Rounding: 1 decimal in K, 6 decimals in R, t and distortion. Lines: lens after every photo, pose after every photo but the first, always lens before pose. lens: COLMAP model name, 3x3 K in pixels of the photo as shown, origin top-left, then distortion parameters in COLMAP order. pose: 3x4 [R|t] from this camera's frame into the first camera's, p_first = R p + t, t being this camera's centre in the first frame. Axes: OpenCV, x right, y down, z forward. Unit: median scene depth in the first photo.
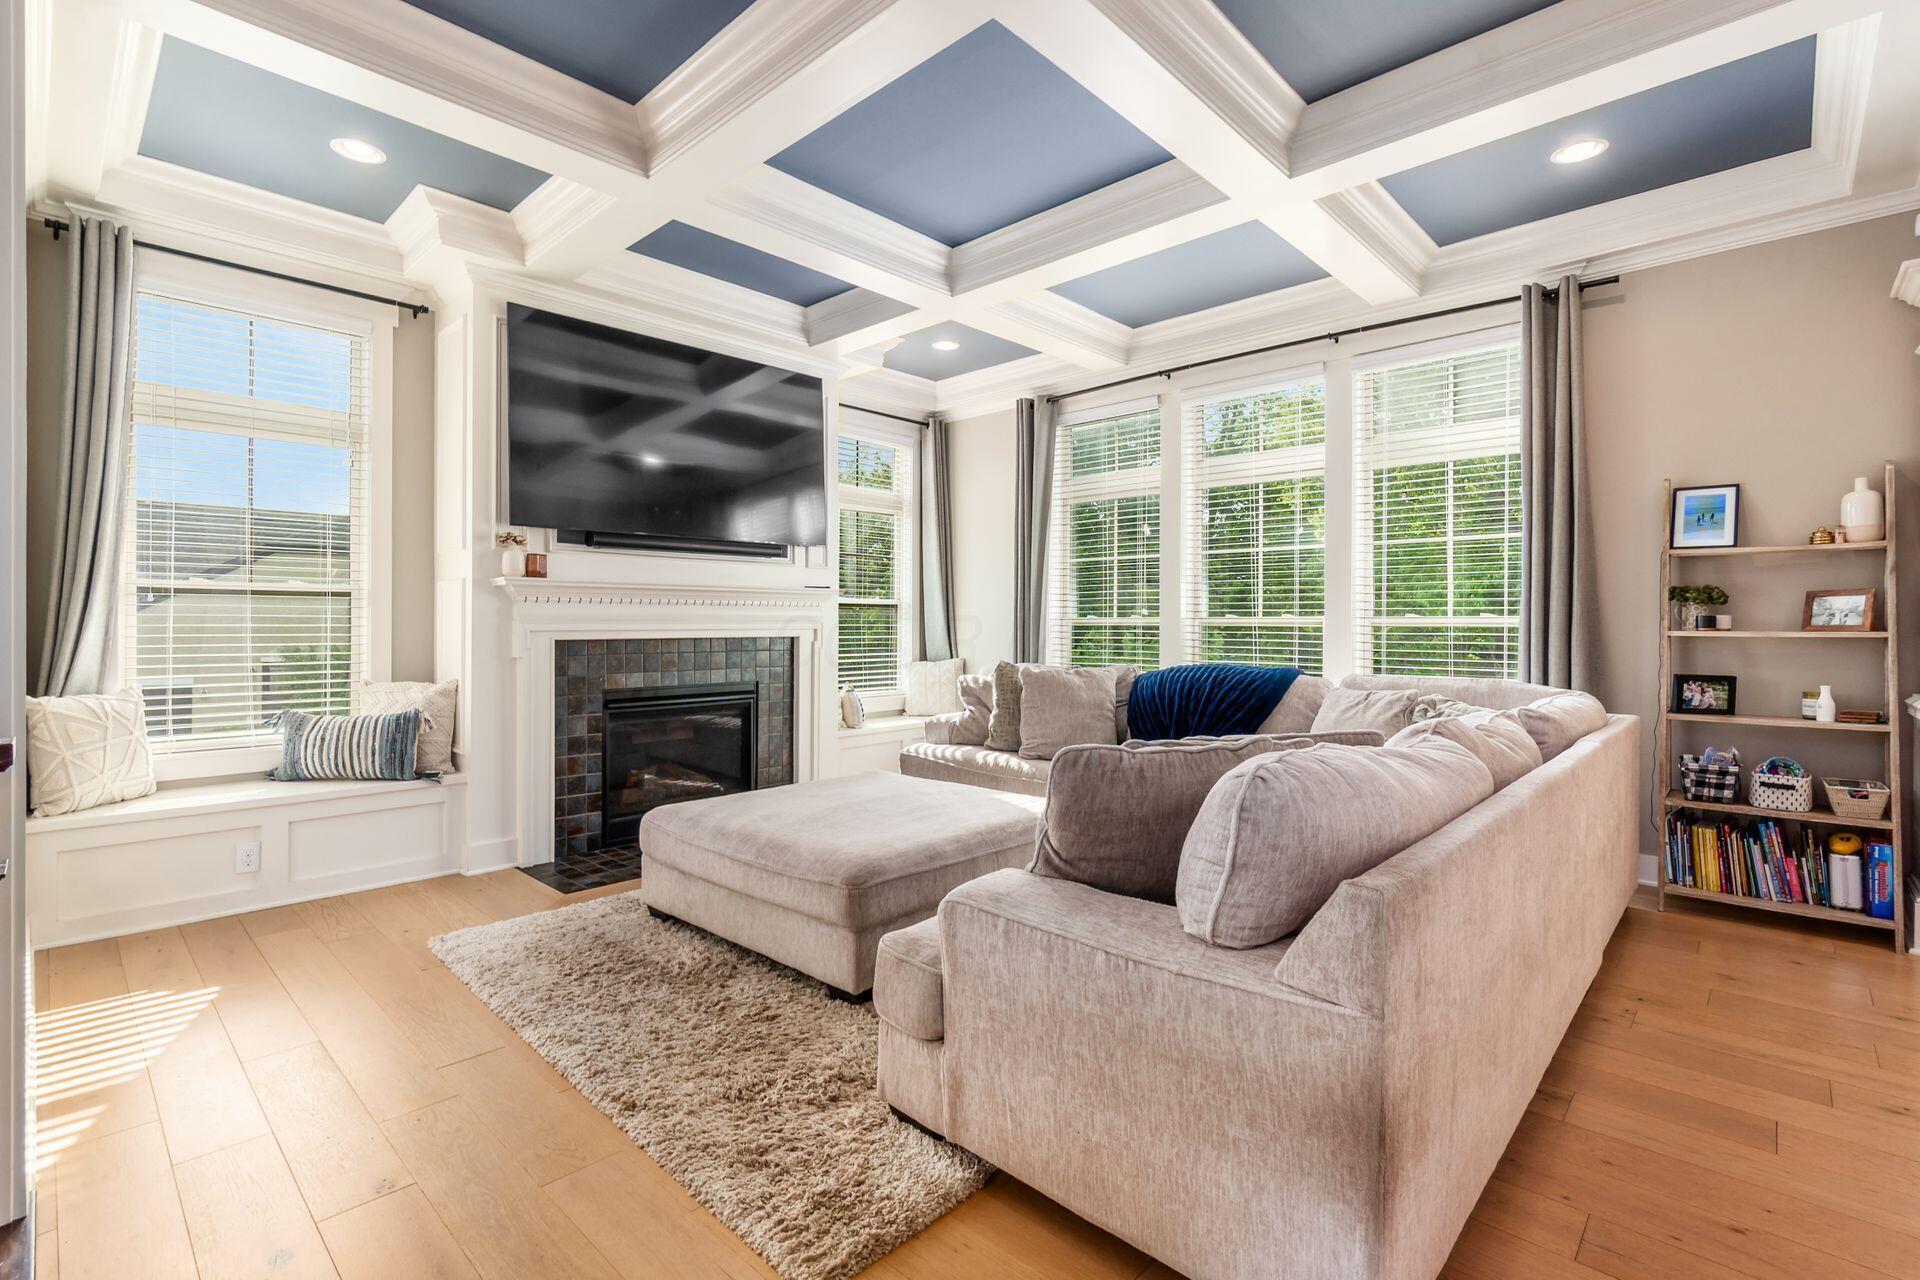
lens RADIAL K [[877.8, 0, 958.2], [0, 877.8, 618.4], [0, 0, 1]] dist [-0.005748, 0.000016]
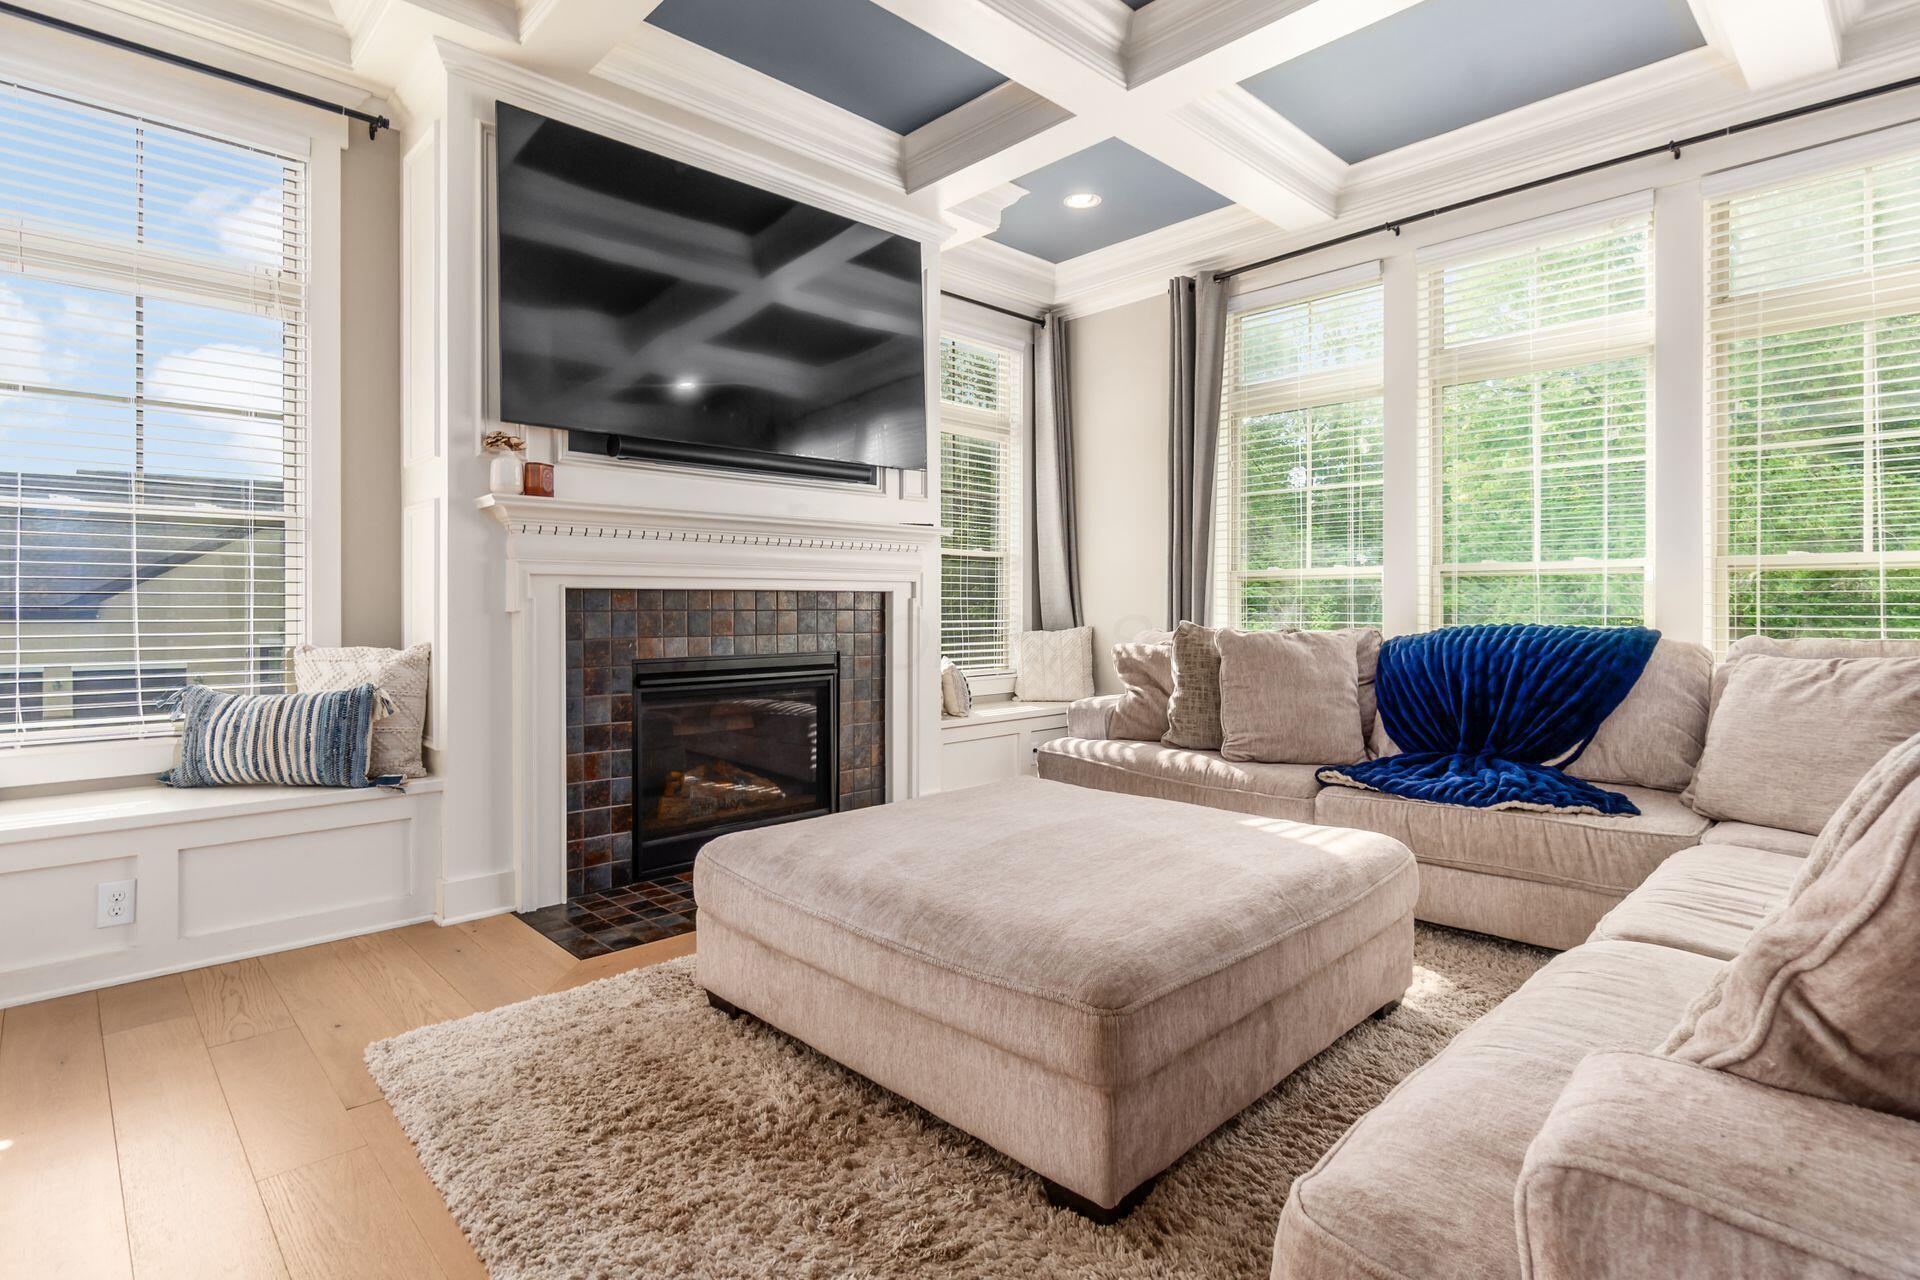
lens RADIAL K [[950.4, 0, 950.1], [0, 950.4, 608.5], [0, 0, 1]] dist [-0.002403, -0.001526]
pose [[0.998437, -0.001800, -0.055866, -0.109631], [0.002242, 0.999967, 0.007855, 0.035559], [0.055850, -0.007968, 0.998407, 0.255982]]
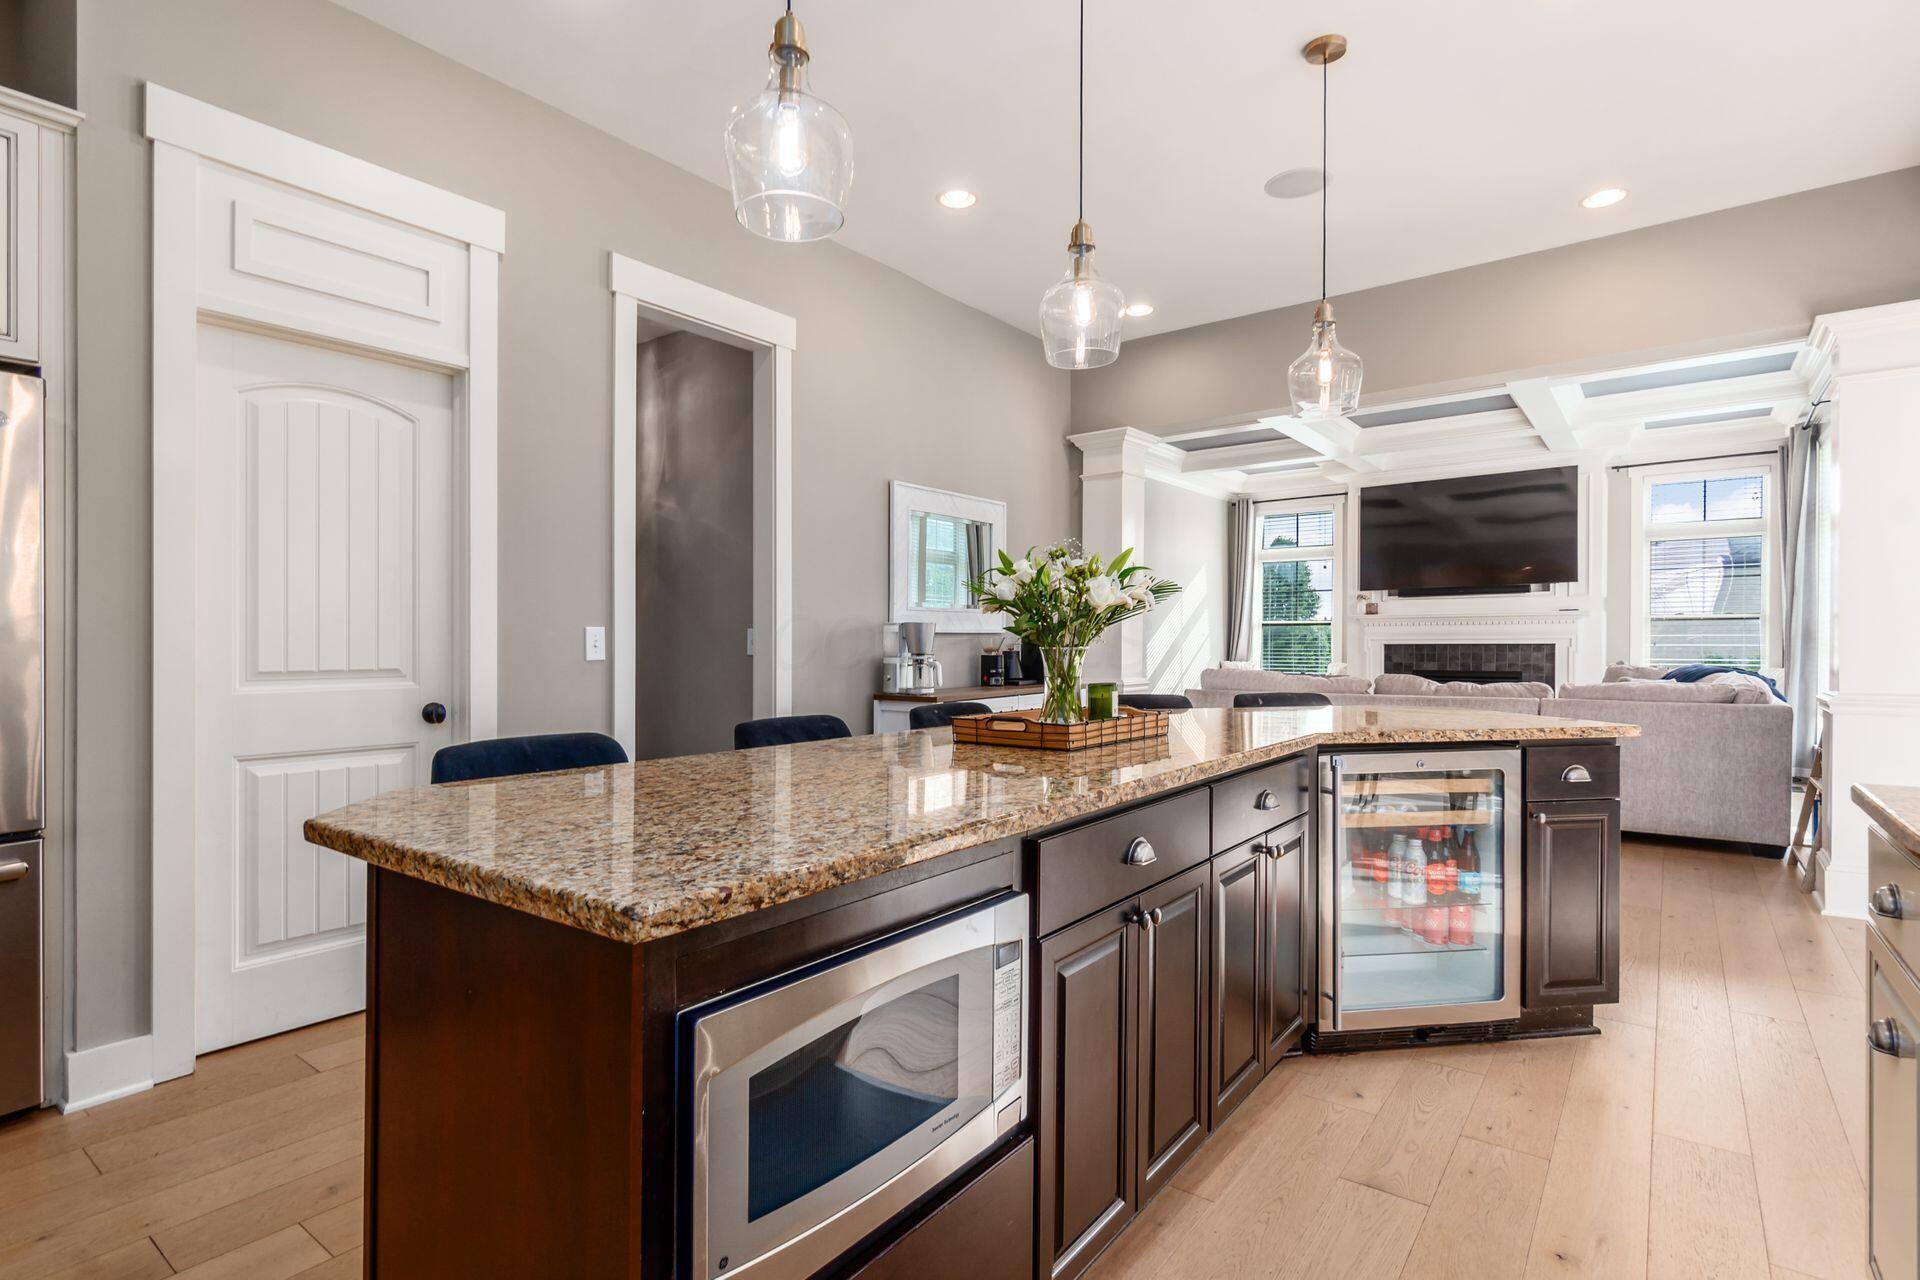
lens RADIAL K [[950.4, 0, 951.4], [0, 950.4, 655.9], [0, 0, 1]] dist [-0.002403, -0.001526]
pose [[0.104700, 0.011820, -0.994434, 1.640428], [0.007729, 0.999890, 0.012698, 0.016096], [0.994474, -0.009015, 0.104597, -0.240430]]
